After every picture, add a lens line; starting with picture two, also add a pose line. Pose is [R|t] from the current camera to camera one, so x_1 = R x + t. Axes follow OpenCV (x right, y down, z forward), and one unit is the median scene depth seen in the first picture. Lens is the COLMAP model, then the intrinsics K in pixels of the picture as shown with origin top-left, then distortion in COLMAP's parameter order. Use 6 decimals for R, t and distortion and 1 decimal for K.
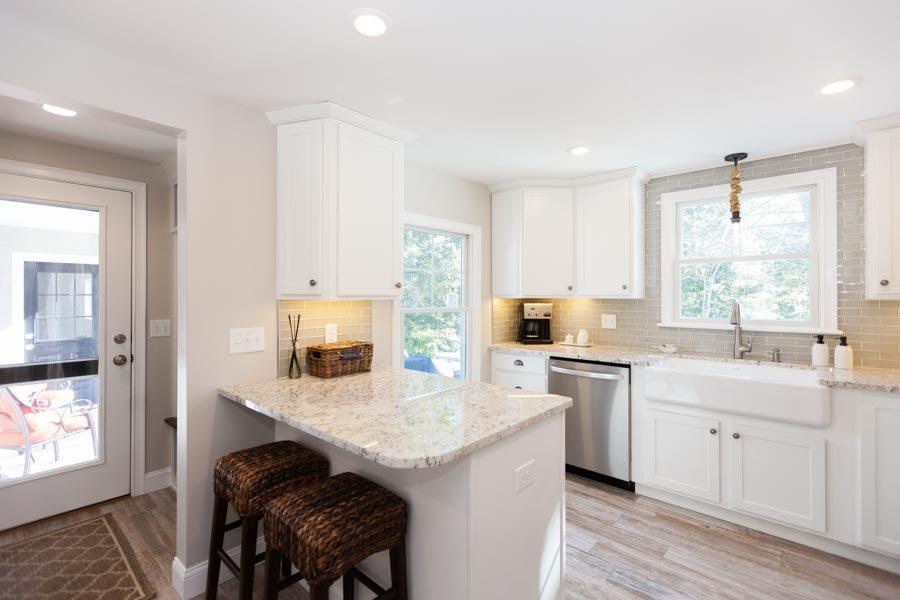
lens RADIAL K [[408.8, 0, 447.0], [0, 408.8, 295.4], [0, 0, 1]] dist [-0.001514, -0.001056]
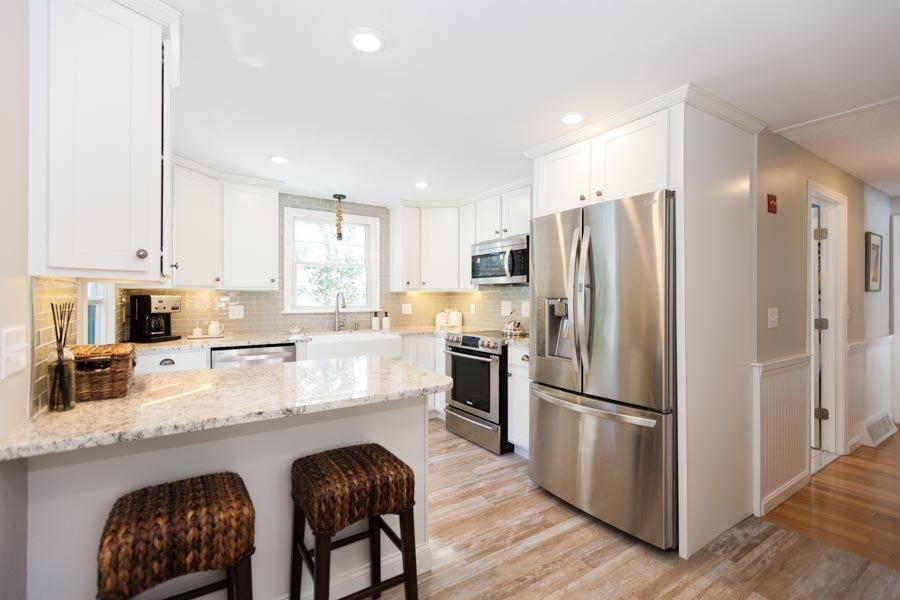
lens RADIAL K [[408.8, 0, 443.6], [0, 408.8, 295.7], [0, 0, 1]] dist [-0.001514, -0.001056]
pose [[0.247199, 0.003692, 0.968958, -0.650518], [-0.001638, 0.999993, -0.003392, 0.029831], [-0.968963, -0.000748, 0.247203, 0.257673]]
